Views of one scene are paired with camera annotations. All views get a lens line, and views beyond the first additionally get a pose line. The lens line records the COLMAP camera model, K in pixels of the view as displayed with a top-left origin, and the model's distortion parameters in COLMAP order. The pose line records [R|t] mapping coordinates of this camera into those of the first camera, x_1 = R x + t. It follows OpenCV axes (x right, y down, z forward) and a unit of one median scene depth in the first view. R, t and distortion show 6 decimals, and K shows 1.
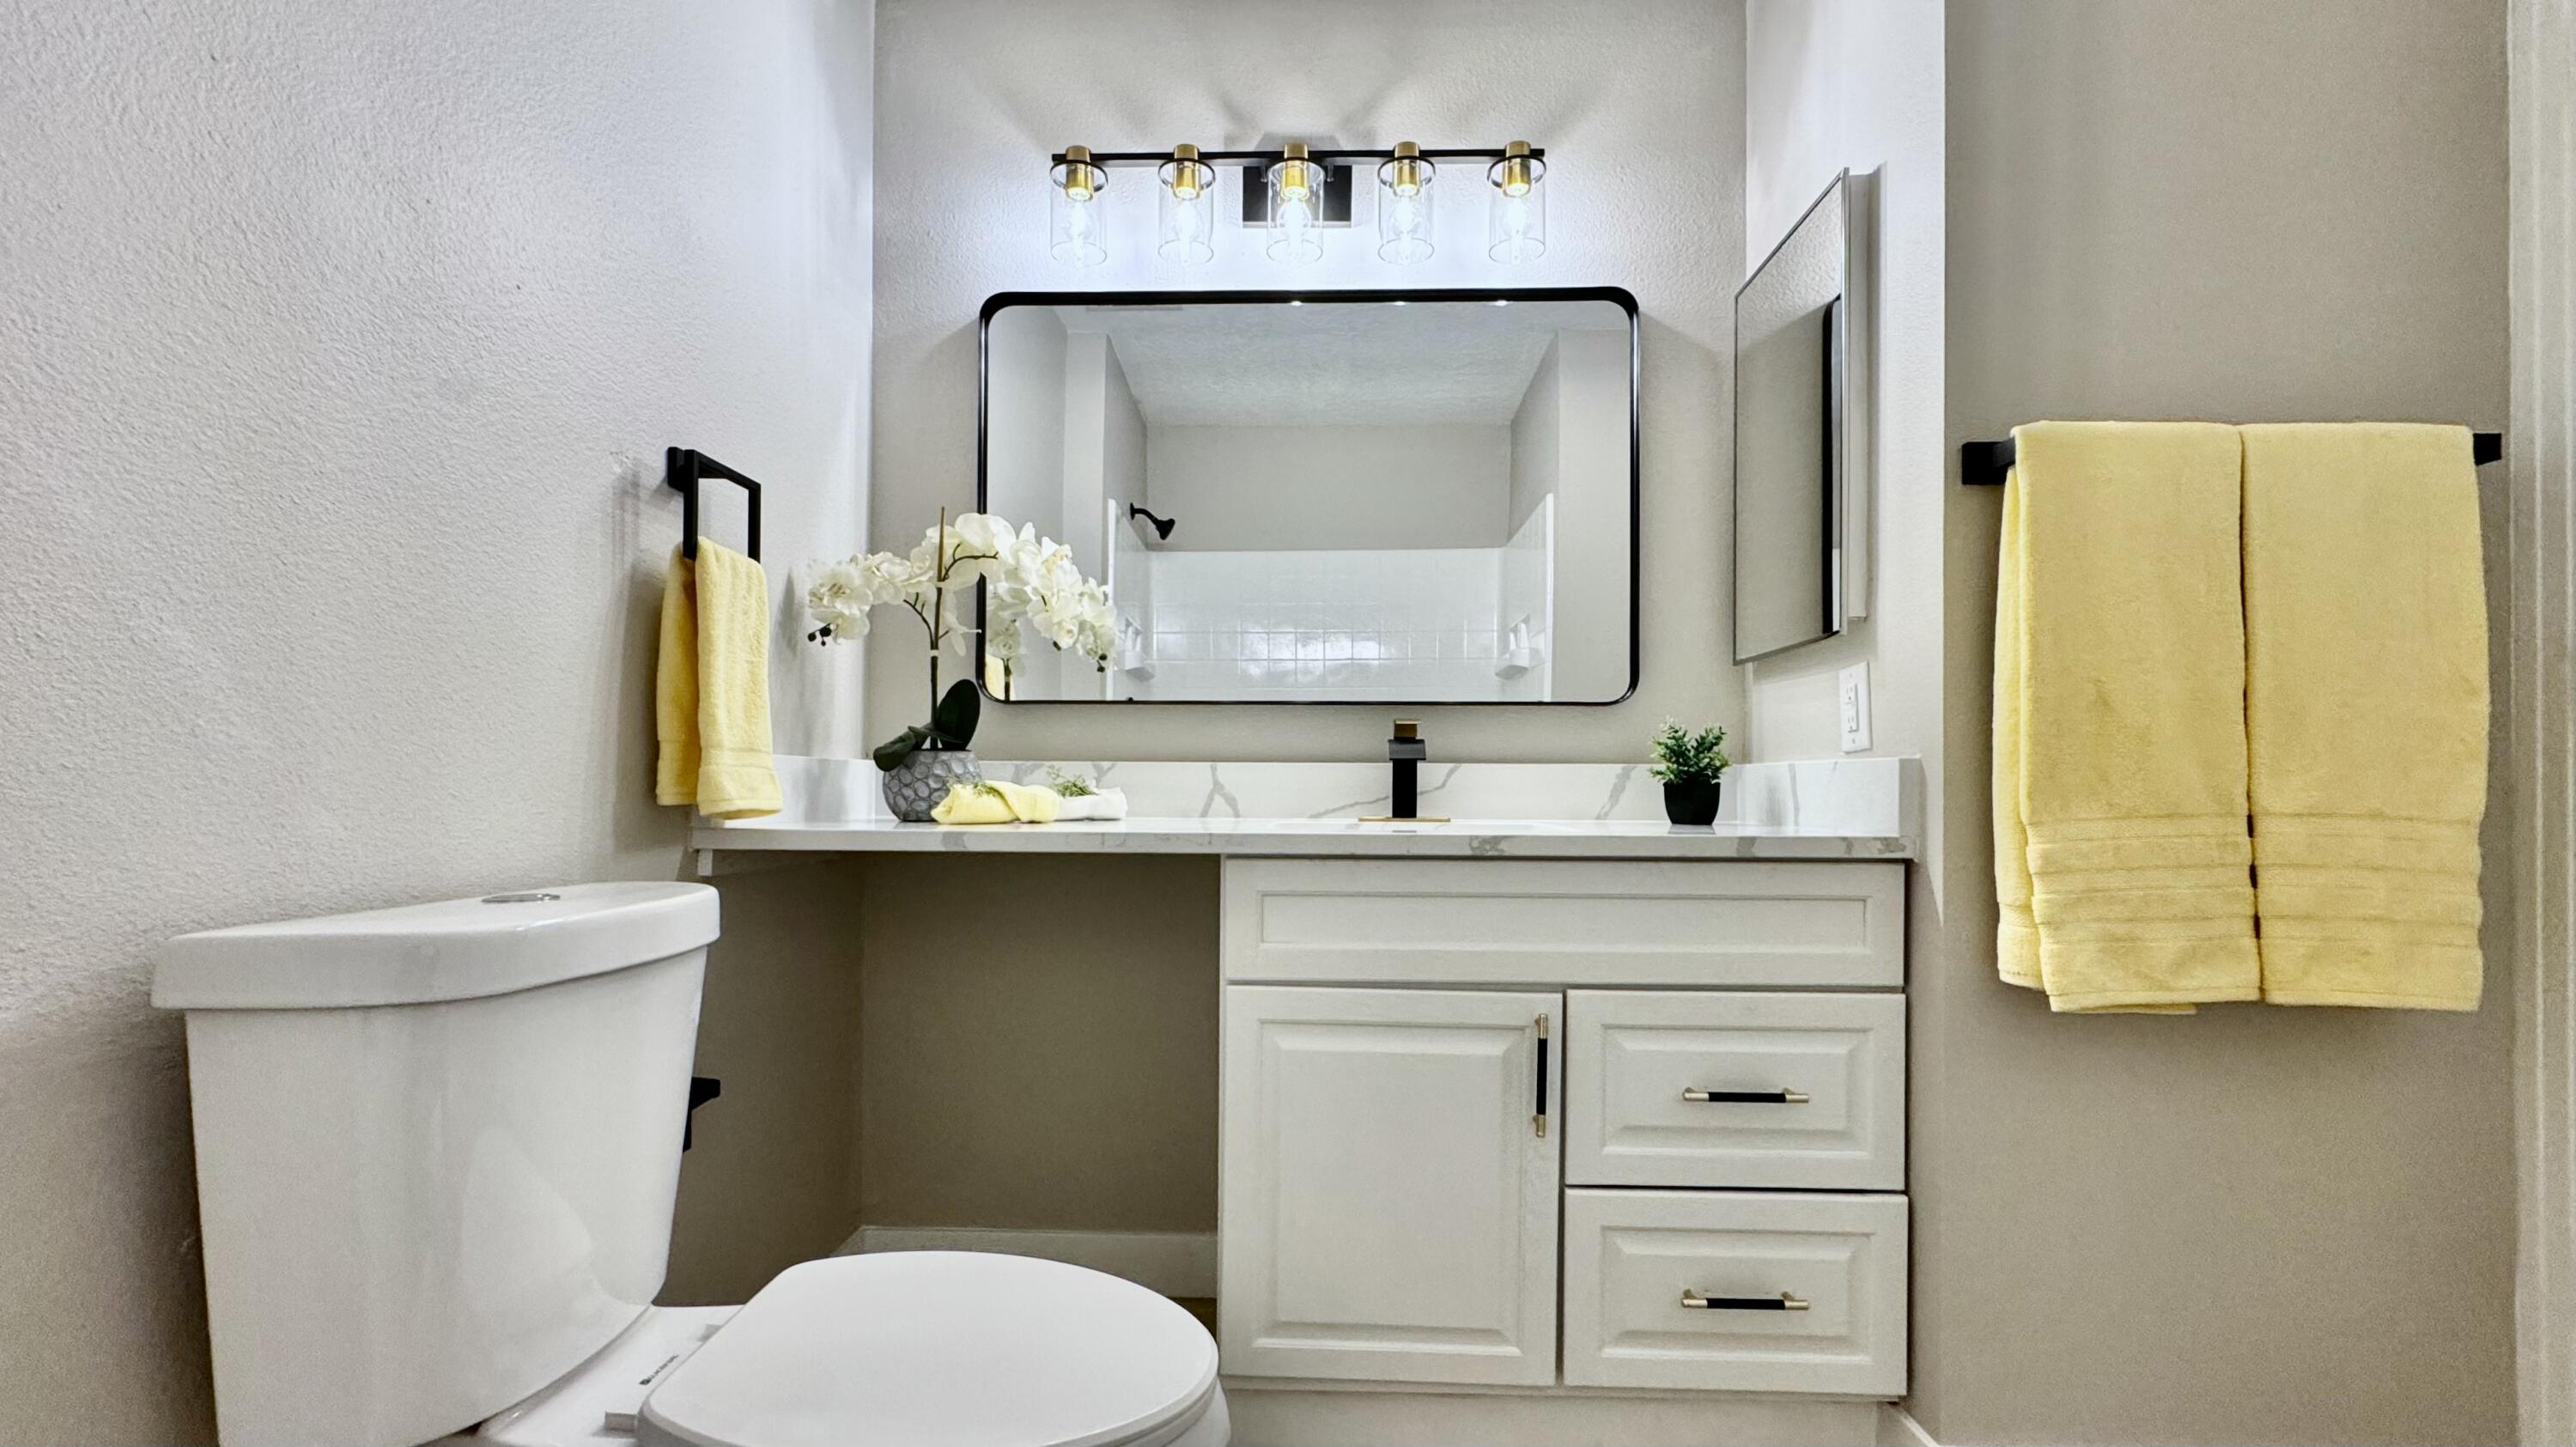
lens RADIAL K [[1096.1, 0, 1277.5], [0, 1096.1, 781.3], [0, 0, 1]] dist [-0.000715, -0.000033]
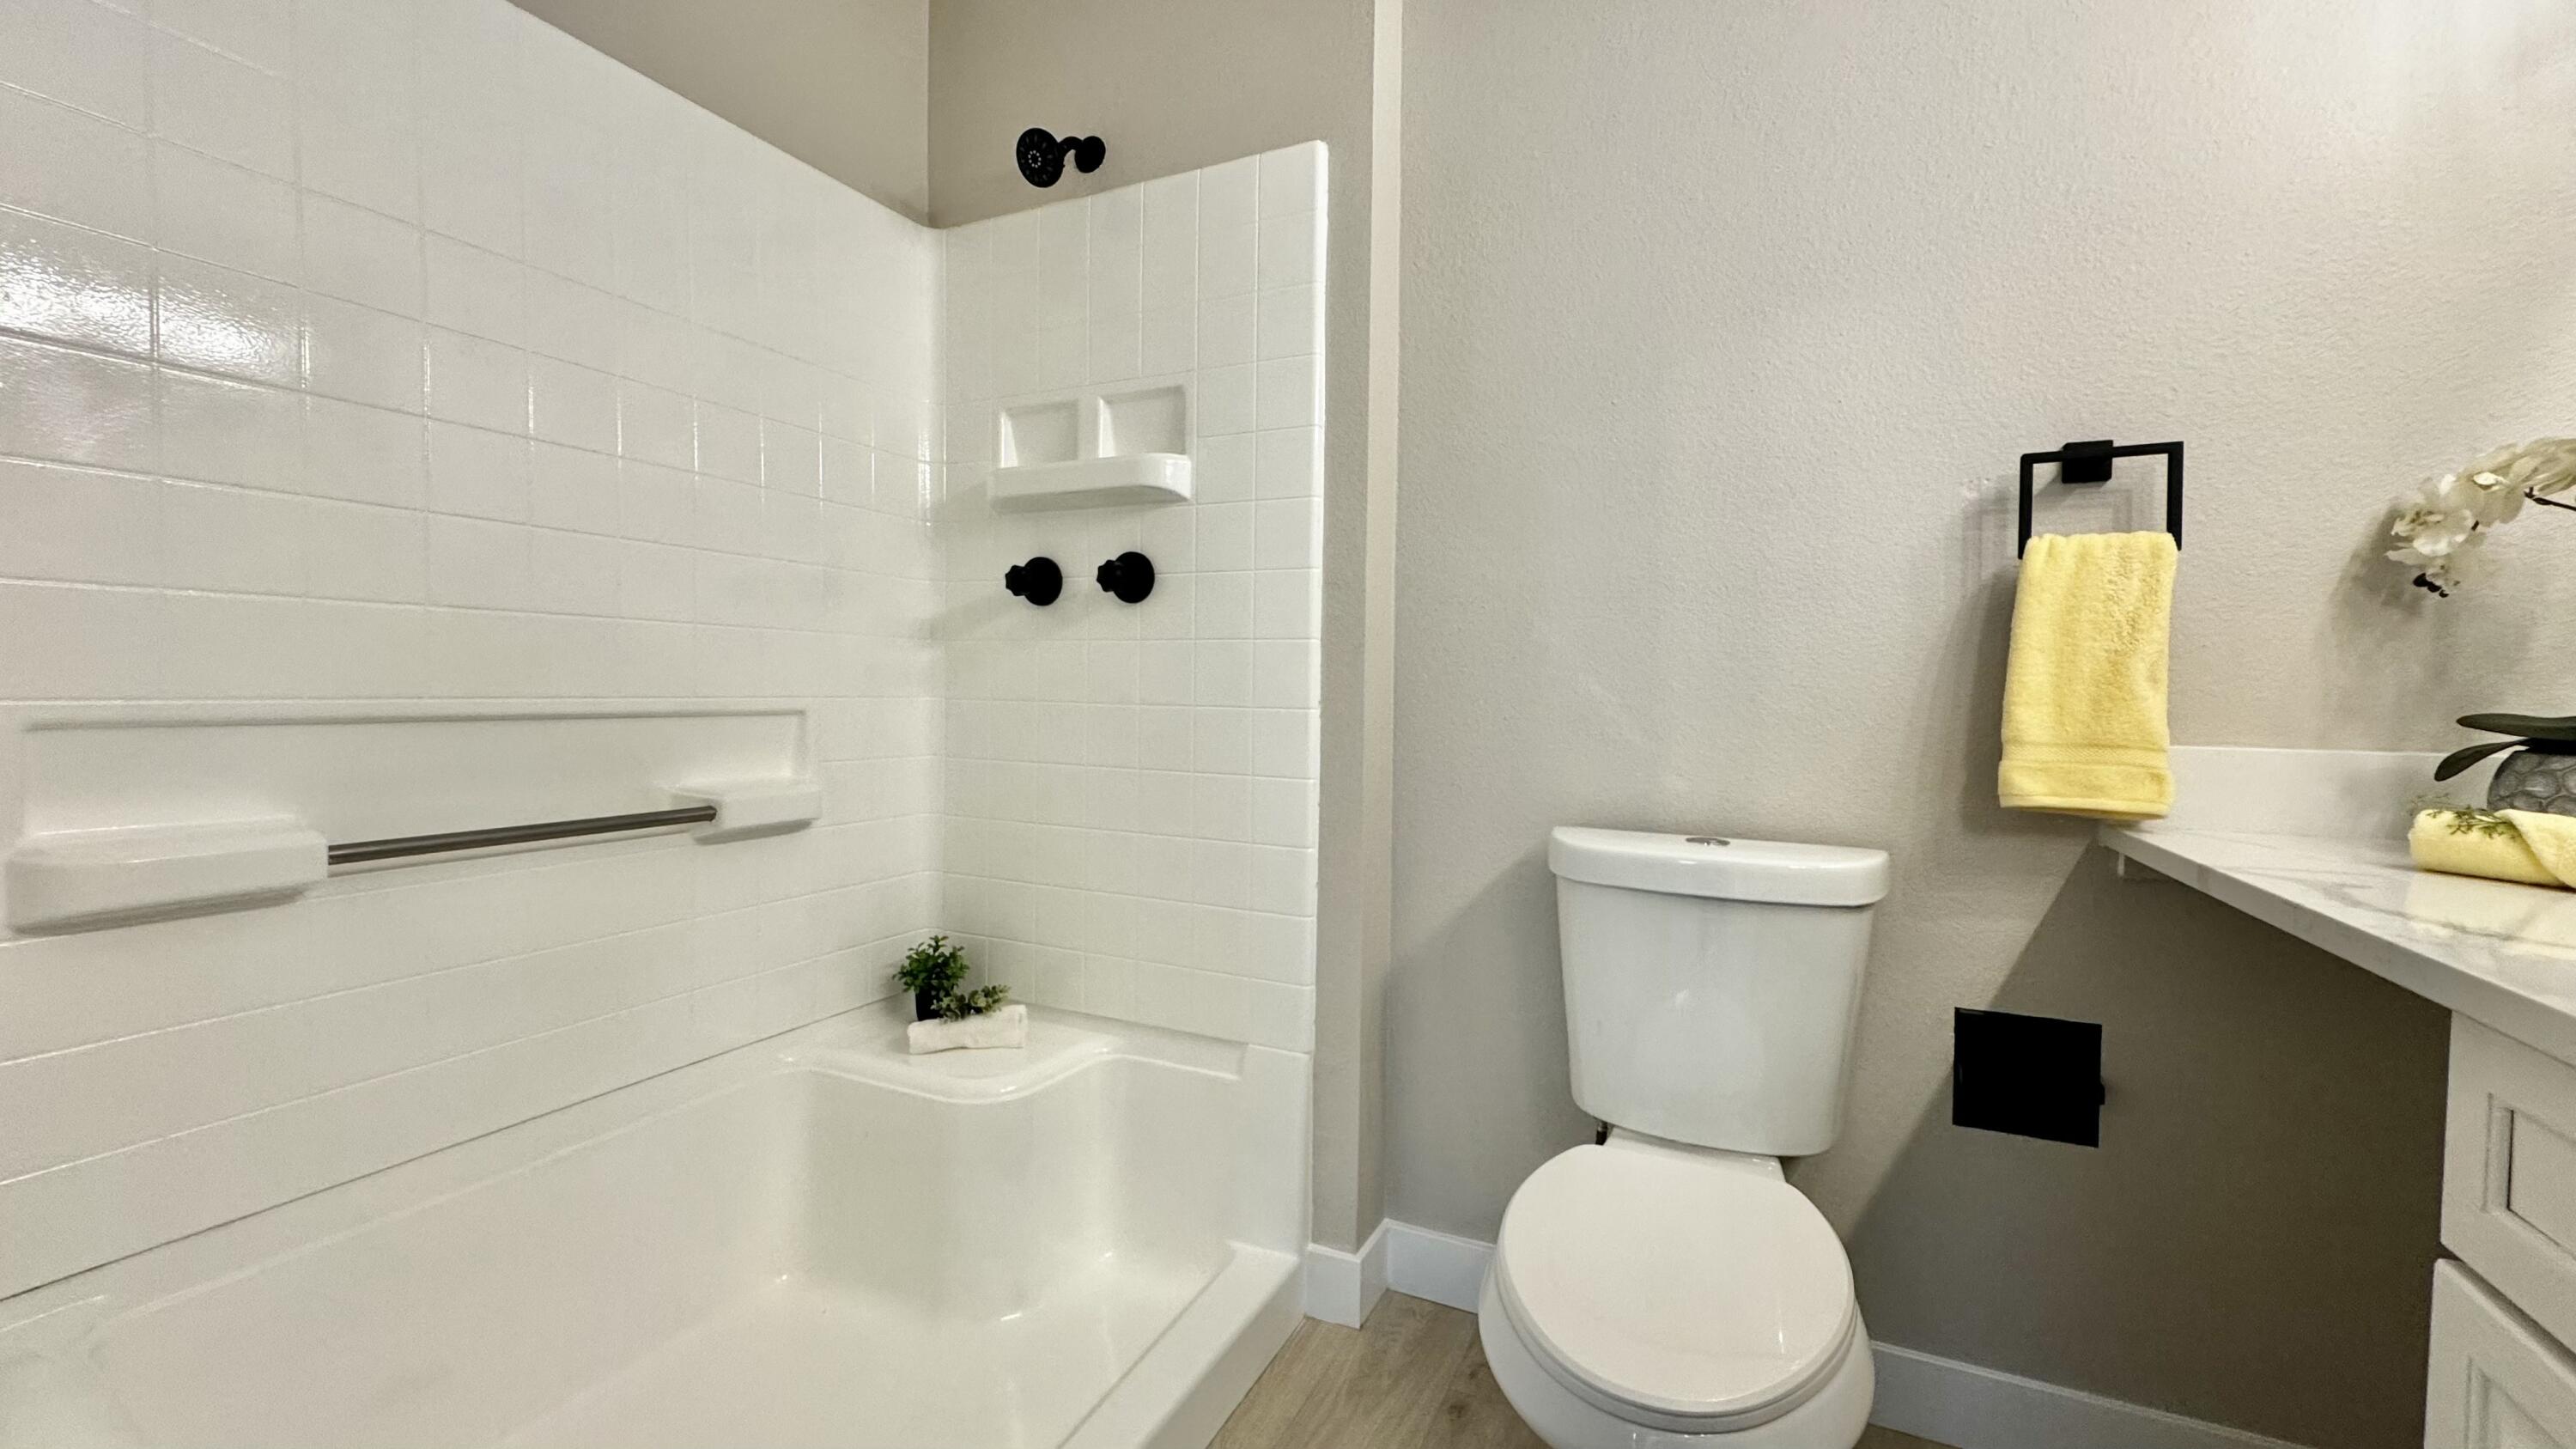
lens RADIAL K [[1021.5, 0, 1281.5], [0, 1021.5, 719.1], [0, 0, 1]] dist [-0.002012, 0.000003]
pose [[-0.409195, 0.023147, -0.912153, 0.439260], [-0.006240, 0.999584, 0.028165, -0.052171], [0.912425, 0.017217, -0.408881, 0.523400]]
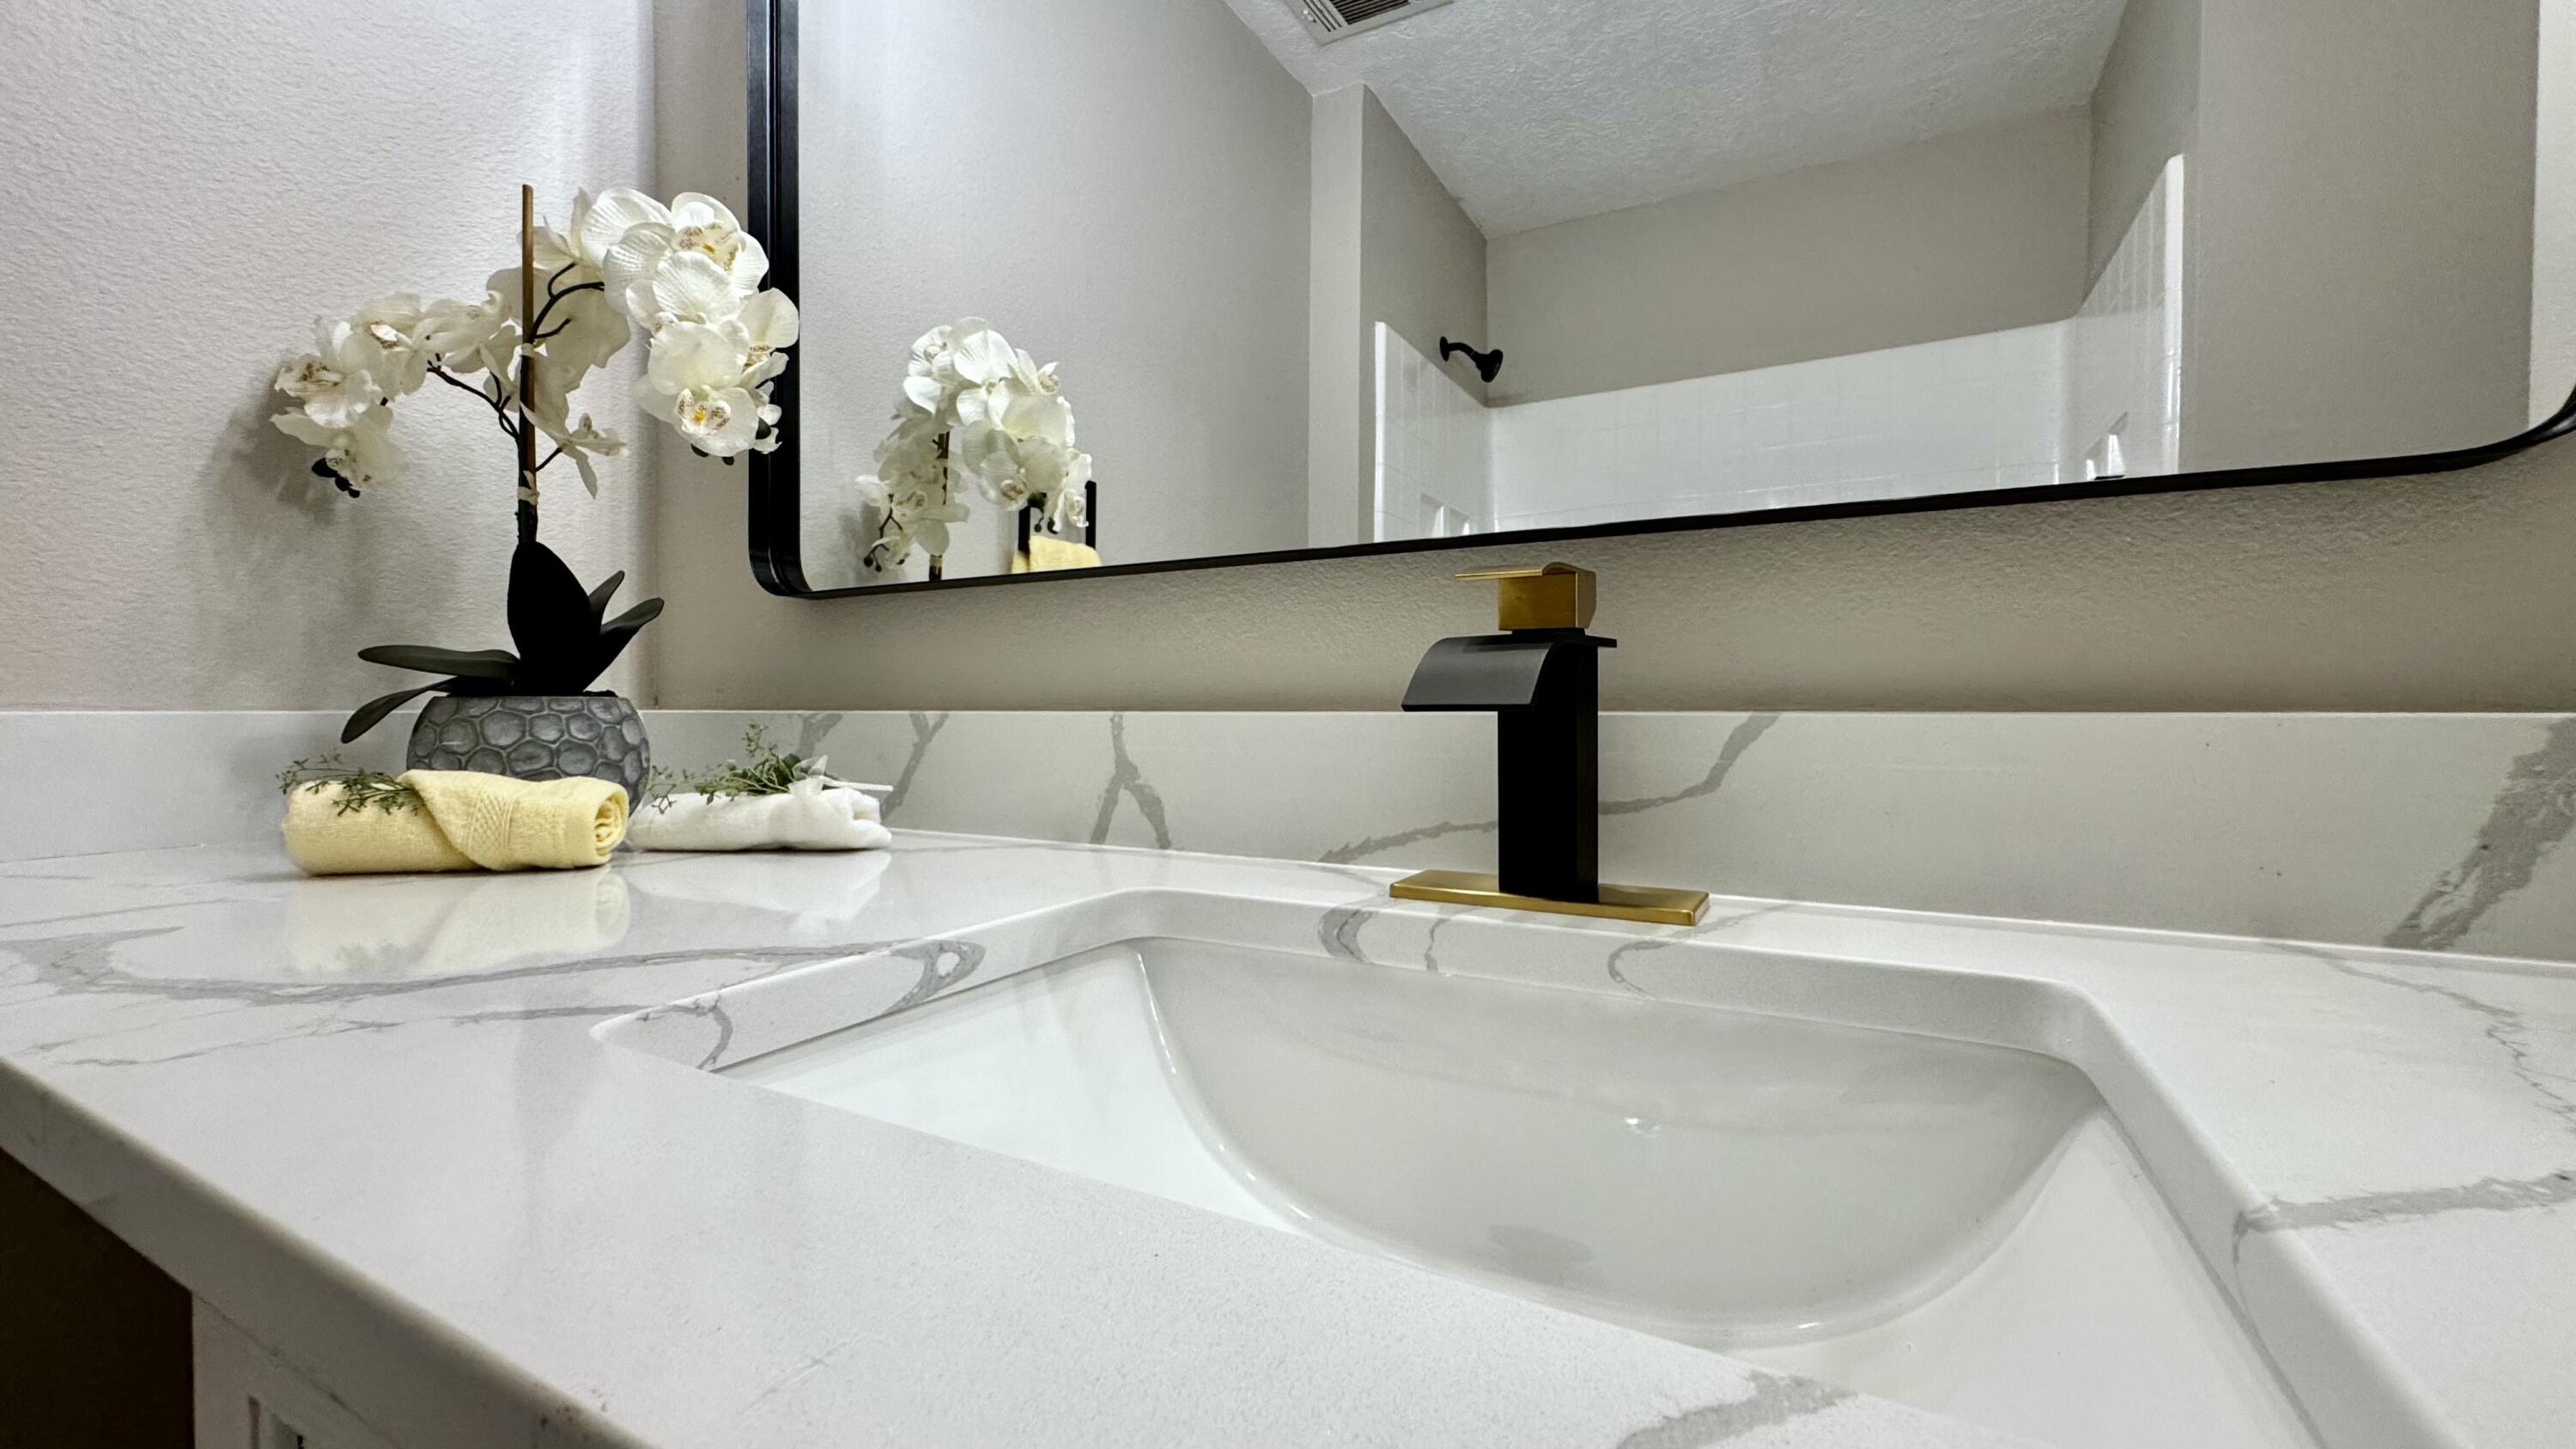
lens RADIAL K [[1021.5, 0, 1281.5], [0, 1021.5, 719.1], [0, 0, 1]] dist [-0.002012, 0.000003]
pose [[0.888628, -0.000012, -0.458629, 0.175571], [0.008808, 0.999816, 0.017039, -0.019891], [0.458544, -0.019181, 0.888465, 0.687743]]
